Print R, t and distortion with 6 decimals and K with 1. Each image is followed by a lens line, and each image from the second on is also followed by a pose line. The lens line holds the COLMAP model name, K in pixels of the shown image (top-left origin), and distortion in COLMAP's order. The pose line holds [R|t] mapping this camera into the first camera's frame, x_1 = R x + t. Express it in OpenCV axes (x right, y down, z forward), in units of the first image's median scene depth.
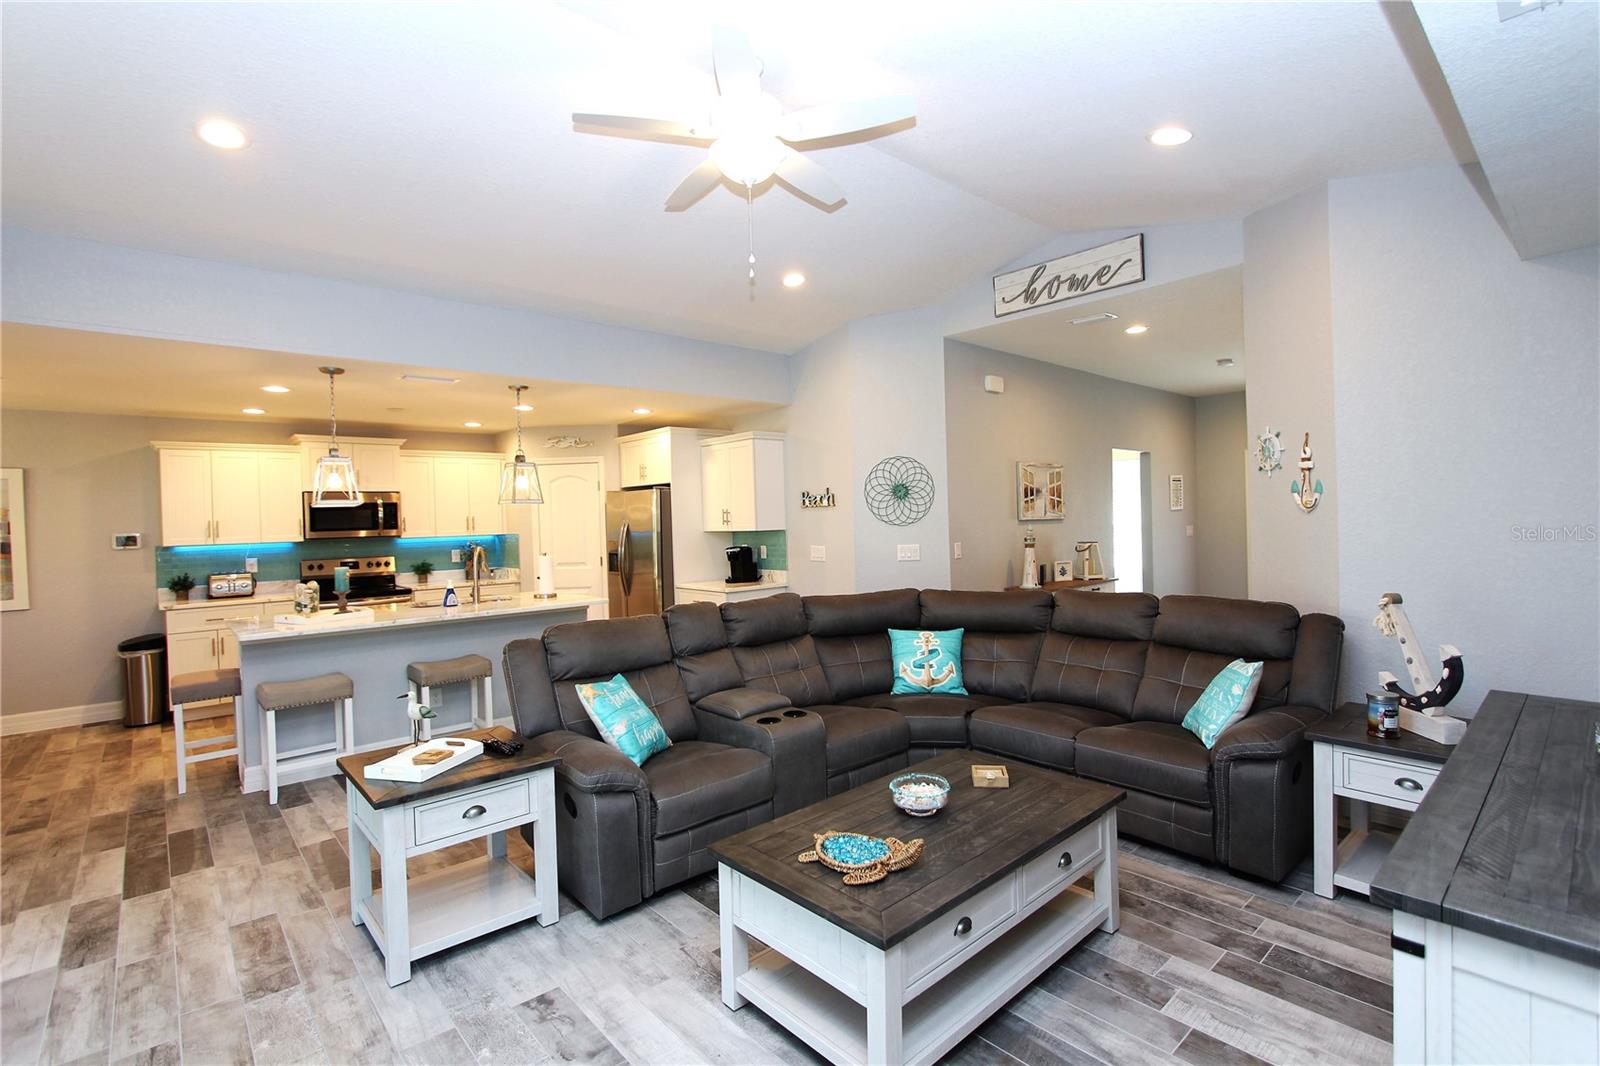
lens RADIAL K [[738.5, 0, 801.2], [0, 738.5, 522.7], [0, 0, 1]] dist [-0.003196, -0.000204]
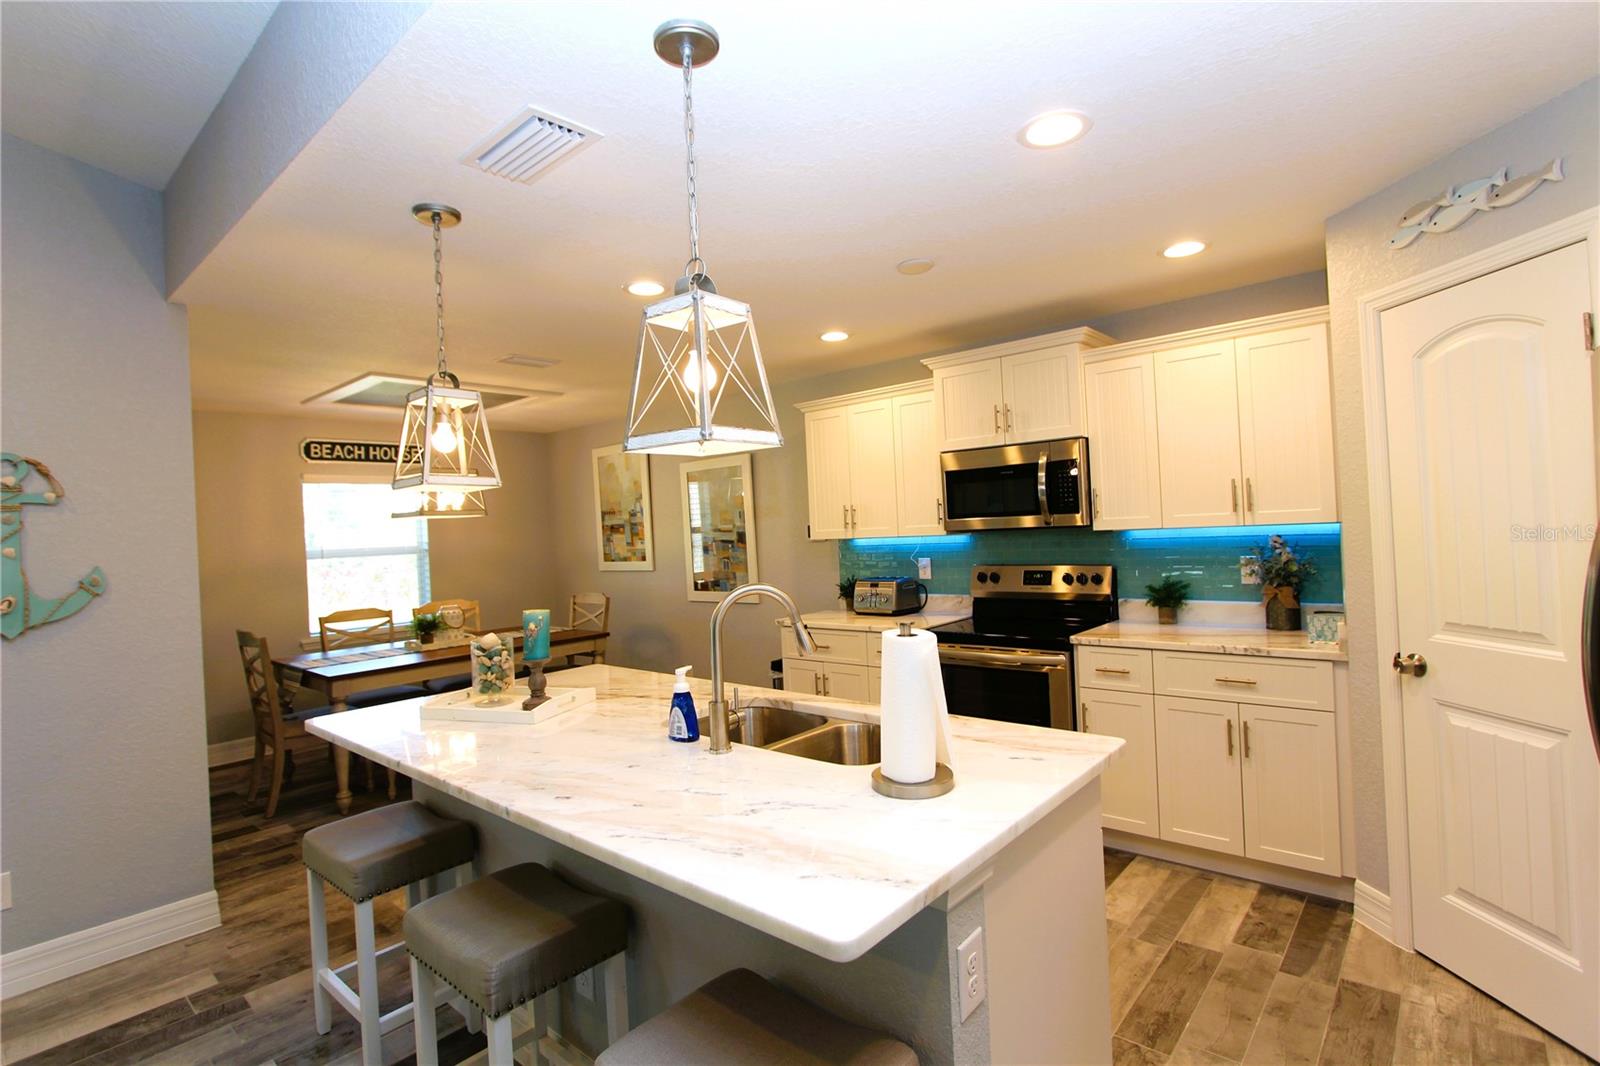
lens RADIAL K [[767.2, 0, 805.1], [0, 767.2, 523.9], [0, 0, 1]] dist [-0.012440, 0.000917]
pose [[0.122828, 0.018415, -0.992257, -0.062007], [0.037739, 0.999018, 0.023212, -0.002801], [0.991710, -0.040298, 0.122013, 0.770845]]
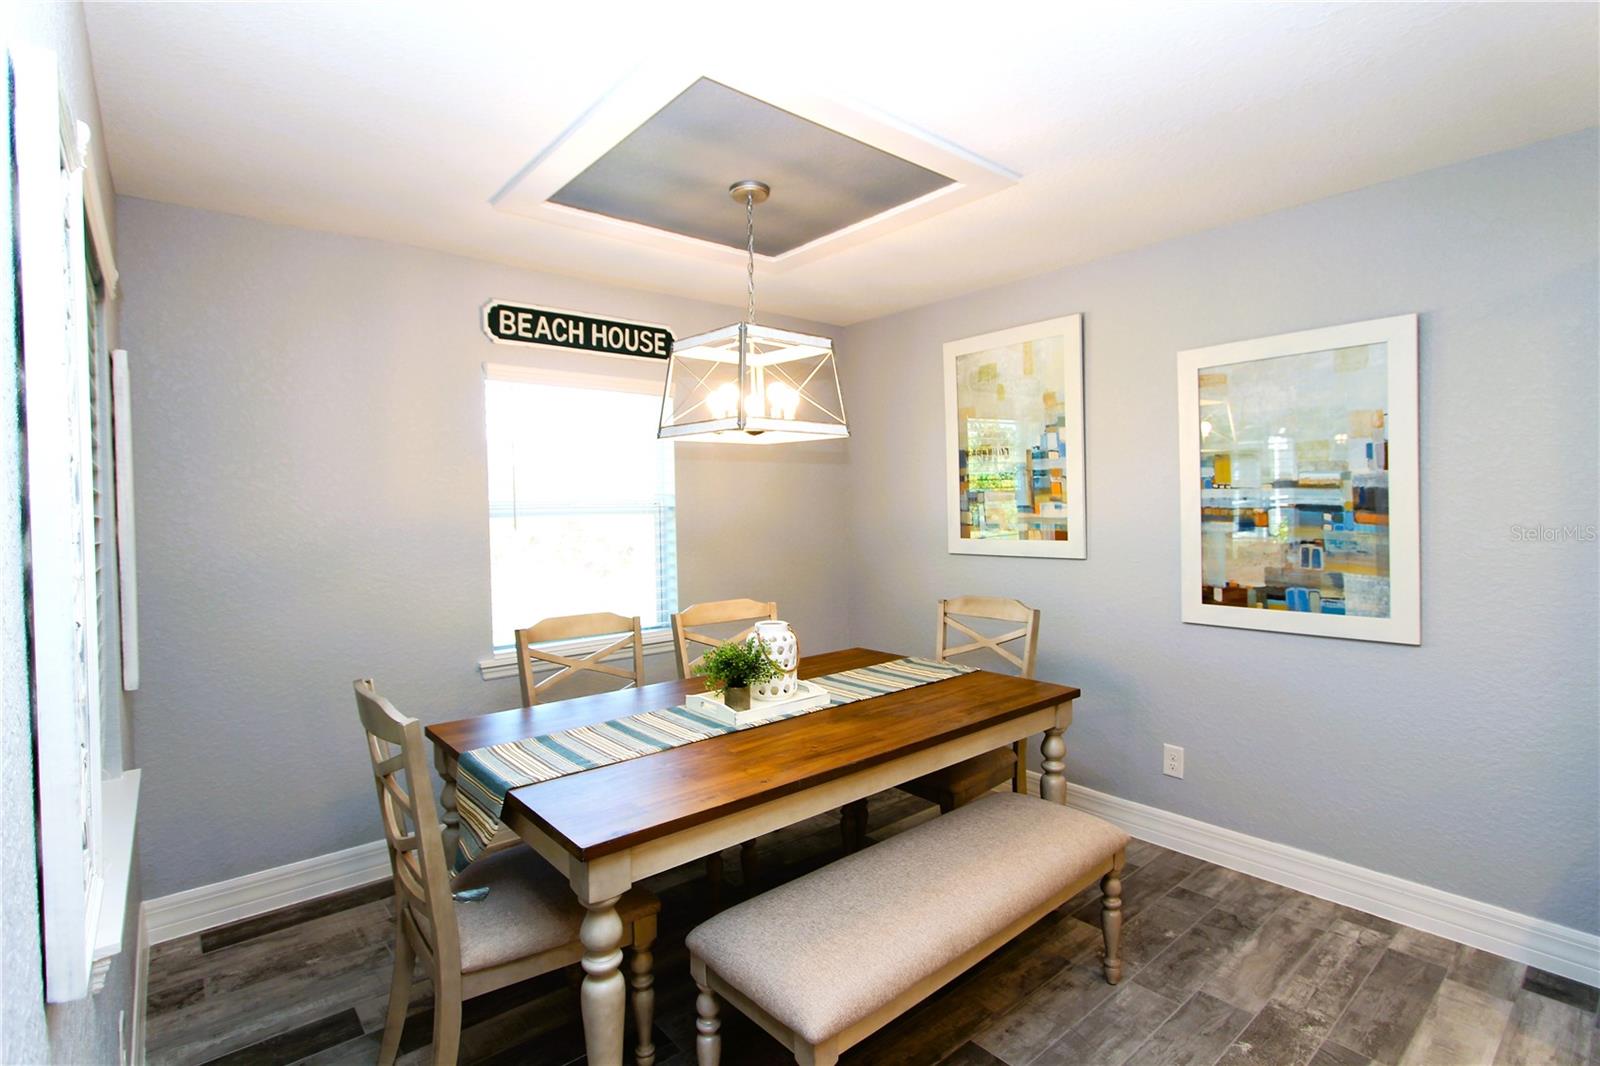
lens RADIAL K [[767.2, 0, 805.1], [0, 767.2, 523.9], [0, 0, 1]] dist [-0.012440, 0.000917]
pose [[-0.032247, 0.053502, -0.998047, -0.492775], [0.011937, 0.998516, 0.053141, 0.016366], [0.999409, -0.010200, -0.032838, 0.539808]]
